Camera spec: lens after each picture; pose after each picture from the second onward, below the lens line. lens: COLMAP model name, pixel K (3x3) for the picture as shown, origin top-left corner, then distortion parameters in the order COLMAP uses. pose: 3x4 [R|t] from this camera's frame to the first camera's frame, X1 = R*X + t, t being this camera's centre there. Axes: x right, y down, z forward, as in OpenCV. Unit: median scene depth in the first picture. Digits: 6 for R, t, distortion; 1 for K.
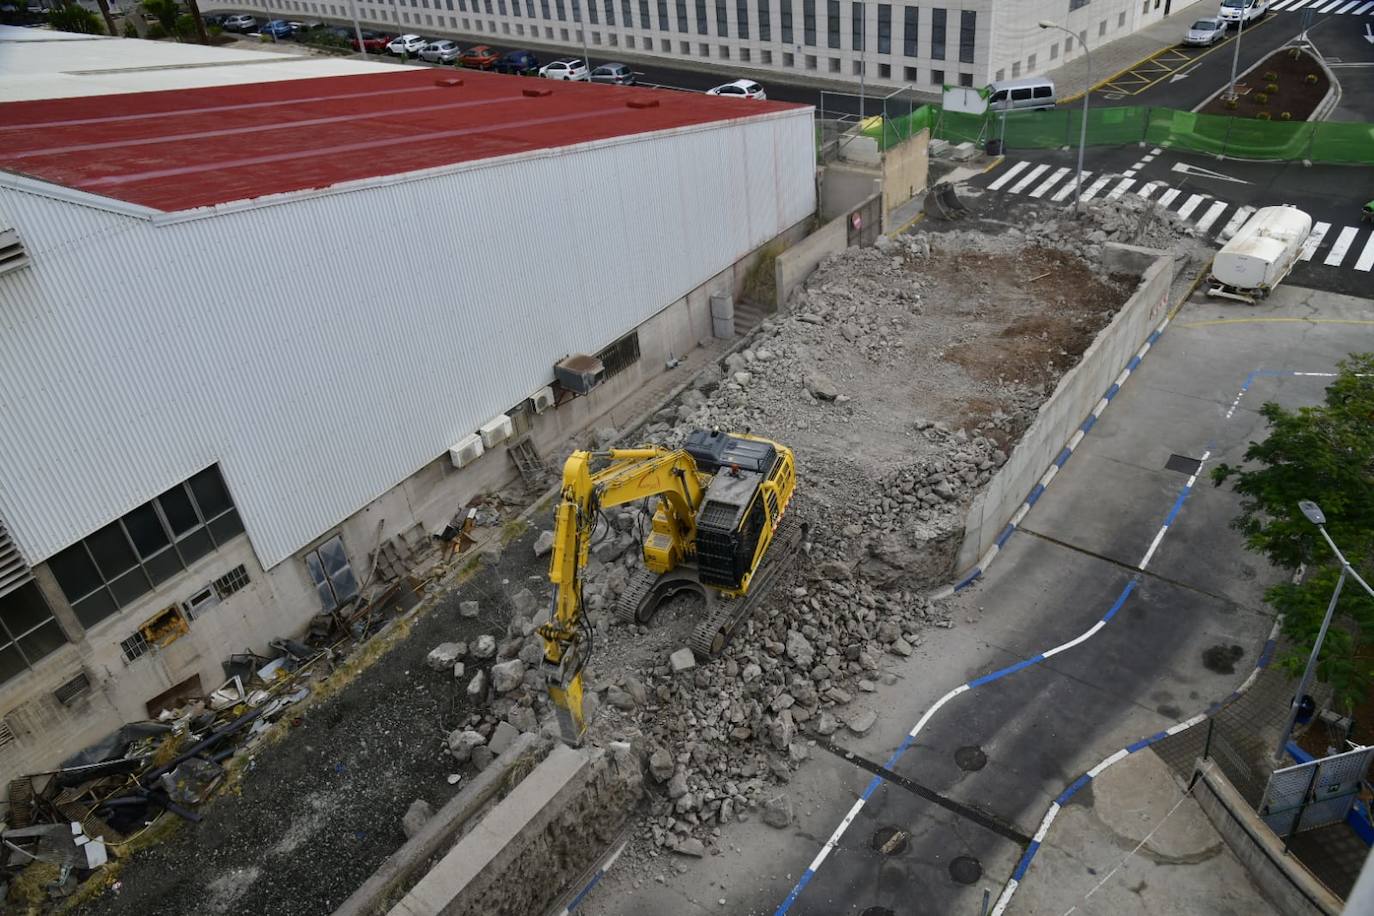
lens RADIAL K [[1042.3, 0, 706.1], [0, 1042.3, 460.6], [0, 0, 1]] dist [-0.063929, 0.056723]
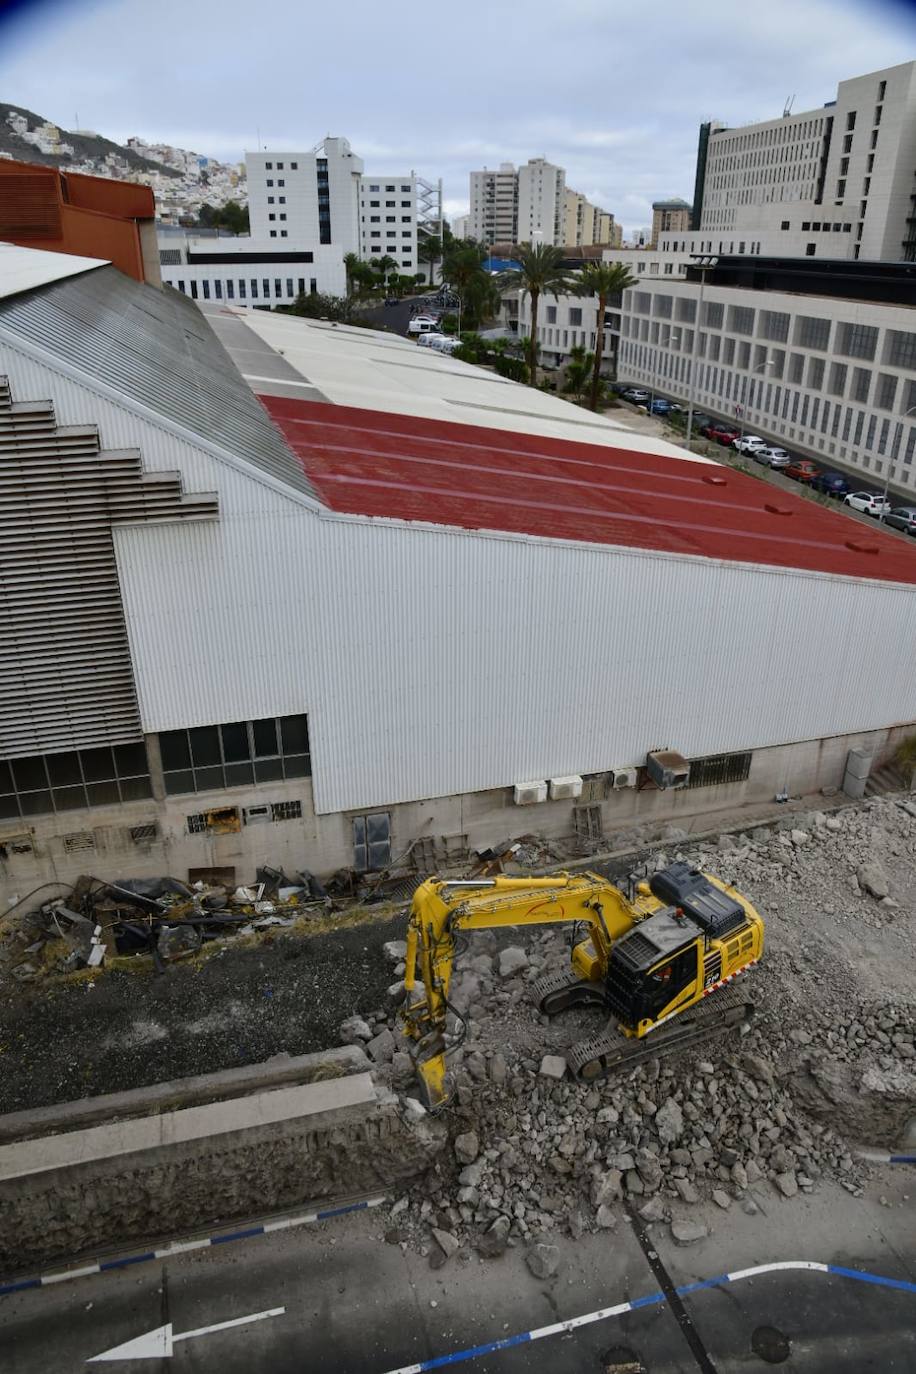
lens RADIAL K [[963.9, 0, 467.8], [0, 963.9, 693.0], [0, 0, 1]] dist [-0.115160, 0.071397]
pose [[0.797680, 0.348082, -0.492489, 0.210823], [-0.405398, 0.914079, -0.010565, -0.081321], [0.446497, 0.208082, 0.870254, 0.098598]]
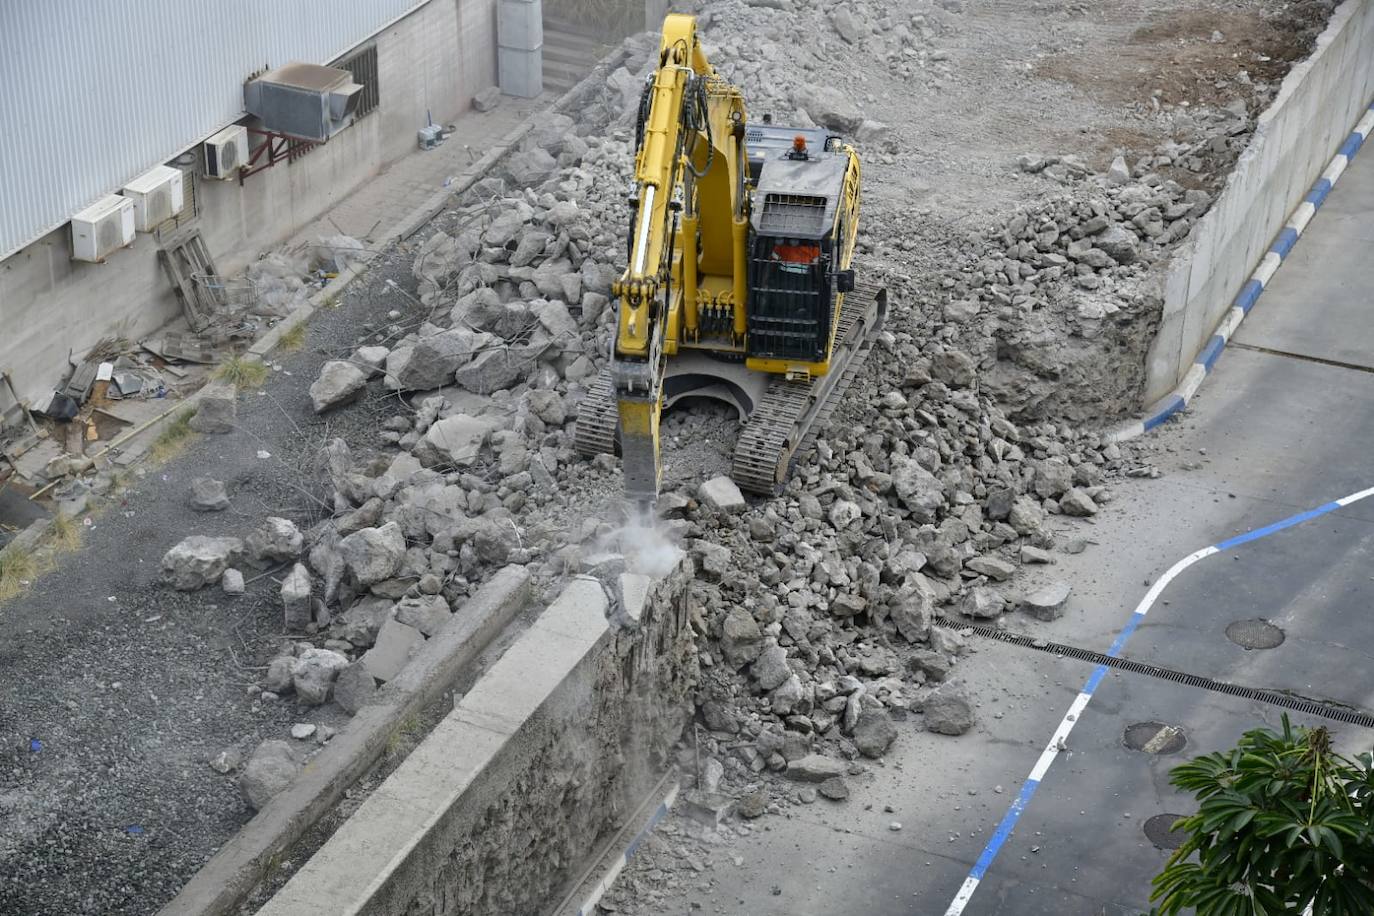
lens RADIAL K [[2890.4, 0, 694.7], [0, 2890.4, 464.4], [0, 0, 1]] dist [0.531679, 0.000000]
pose [[0.968354, -0.014277, 0.249172, -0.372258], [0.044293, 0.992345, -0.115276, 0.316929], [-0.245619, 0.122665, 0.961574, -0.401849]]
